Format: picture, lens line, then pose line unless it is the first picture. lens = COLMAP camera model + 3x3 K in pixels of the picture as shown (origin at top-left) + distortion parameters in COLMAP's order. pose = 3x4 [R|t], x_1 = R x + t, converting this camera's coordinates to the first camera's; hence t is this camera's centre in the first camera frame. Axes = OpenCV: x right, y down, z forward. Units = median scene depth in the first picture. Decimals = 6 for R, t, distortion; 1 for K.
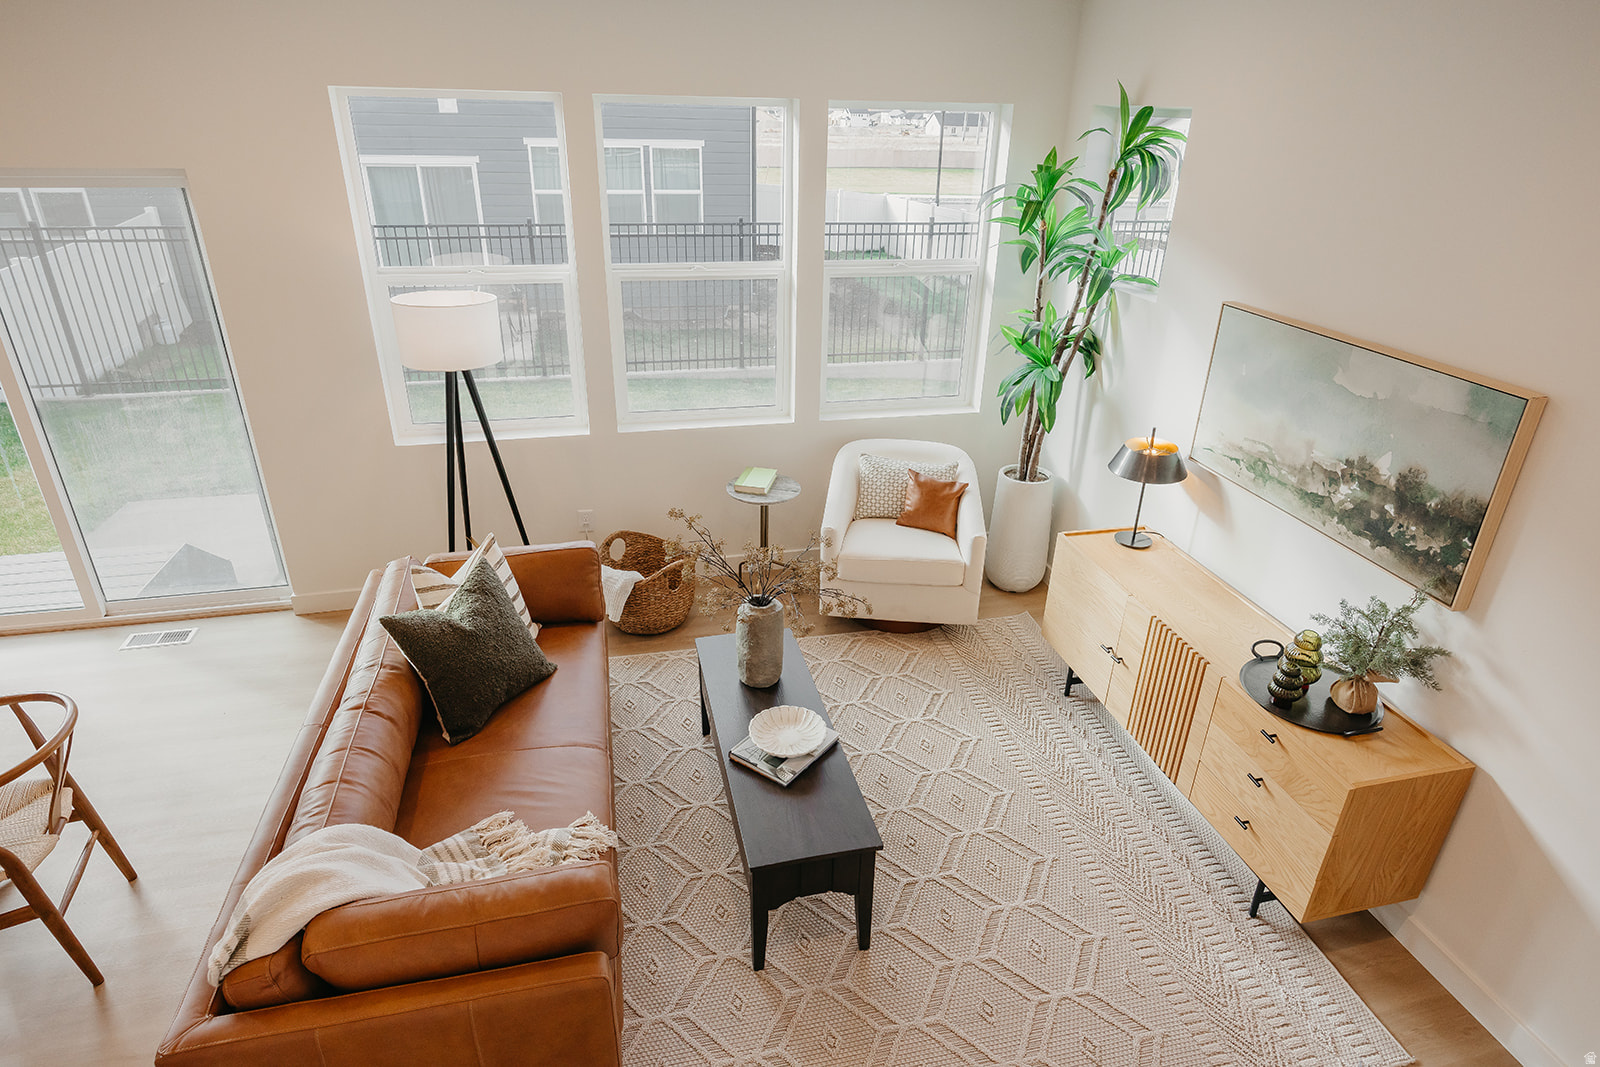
lens RADIAL K [[894.0, 0, 812.3], [0, 894.0, 536.0], [0, 0, 1]] dist [0.013054, 0.000725]
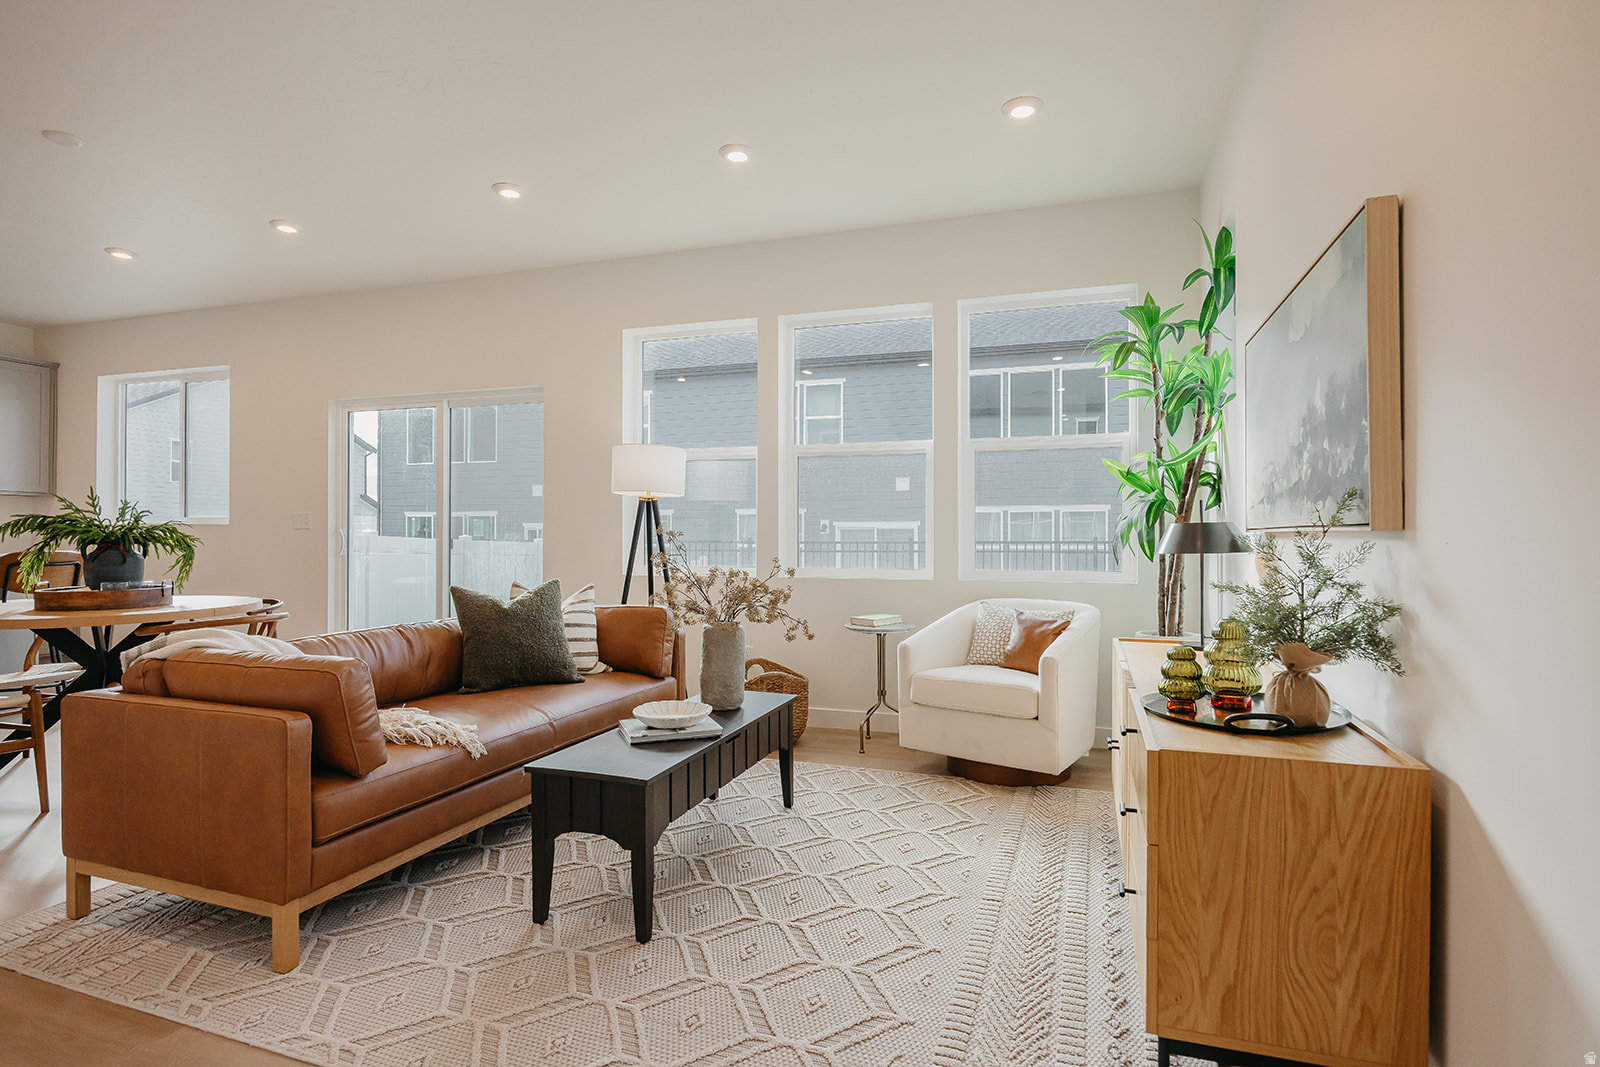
lens RADIAL K [[809.9, 0, 809.0], [0, 809.9, 536.8], [0, 0, 1]] dist [-0.003480, -0.006345]
pose [[0.842761, -0.023863, -0.537759, 0.539893], [-0.214885, 0.901047, -0.376746, 0.317553], [0.493536, 0.433064, 0.754240, 0.277362]]
